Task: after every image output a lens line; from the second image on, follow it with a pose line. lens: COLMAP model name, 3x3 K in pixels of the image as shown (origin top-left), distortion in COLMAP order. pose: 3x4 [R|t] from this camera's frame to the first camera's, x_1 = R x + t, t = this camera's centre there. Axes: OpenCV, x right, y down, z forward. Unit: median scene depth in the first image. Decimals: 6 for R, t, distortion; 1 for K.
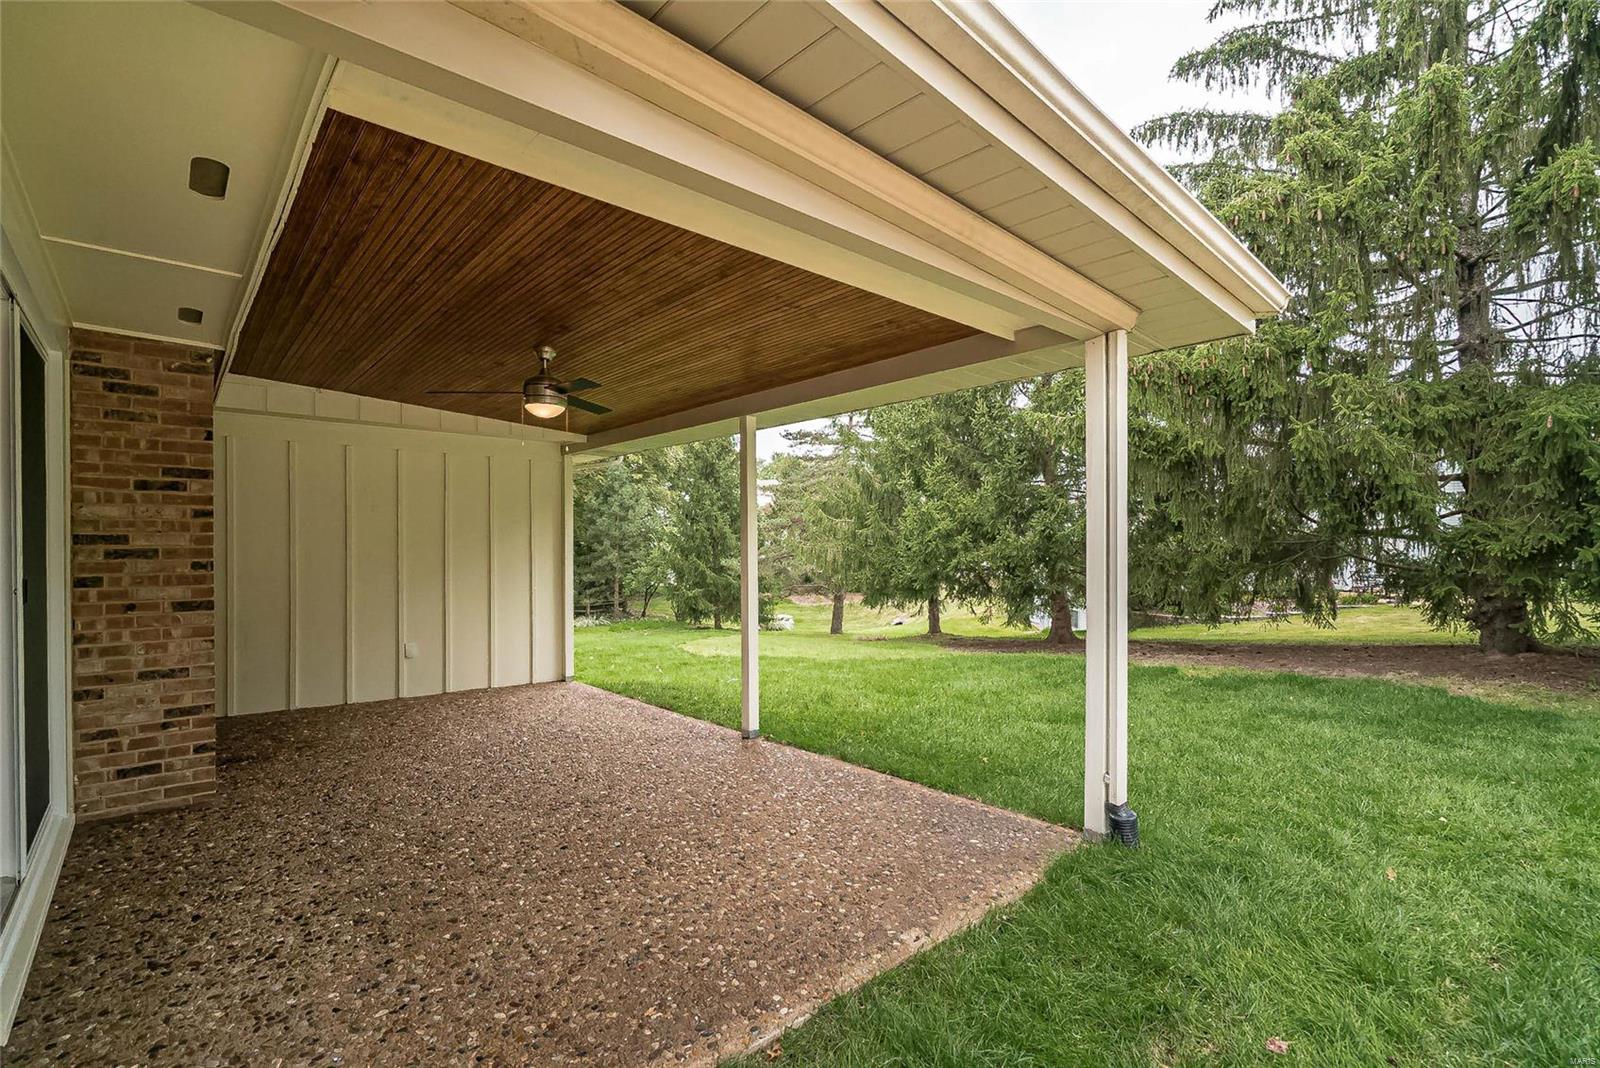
lens RADIAL K [[724.6, 0, 806.9], [0, 724.6, 546.6], [0, 0, 1]] dist [-0.003186, 0.001131]
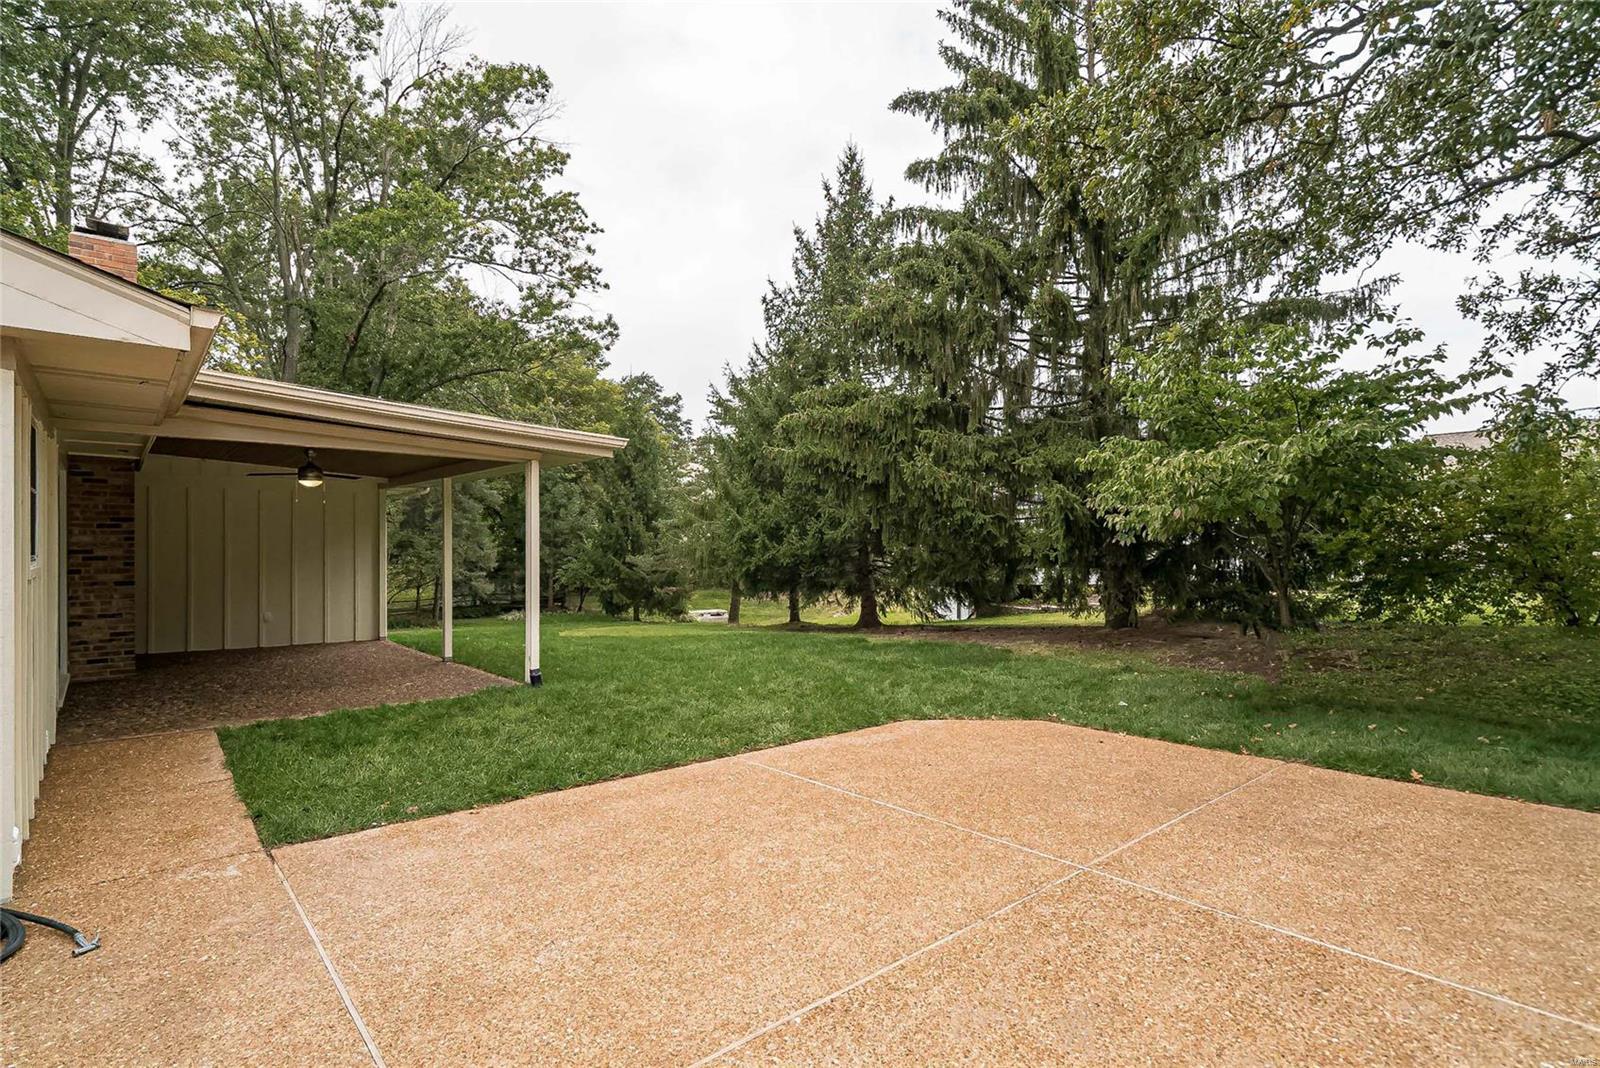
lens RADIAL K [[779.7, 0, 807.1], [0, 779.7, 536.0], [0, 0, 1]] dist [0.002723, 0.001293]
pose [[0.999996, -0.000899, 0.002751, 0.601514], [0.000916, 0.999981, -0.006165, -0.020885], [-0.002745, 0.006168, 0.999977, -0.680586]]
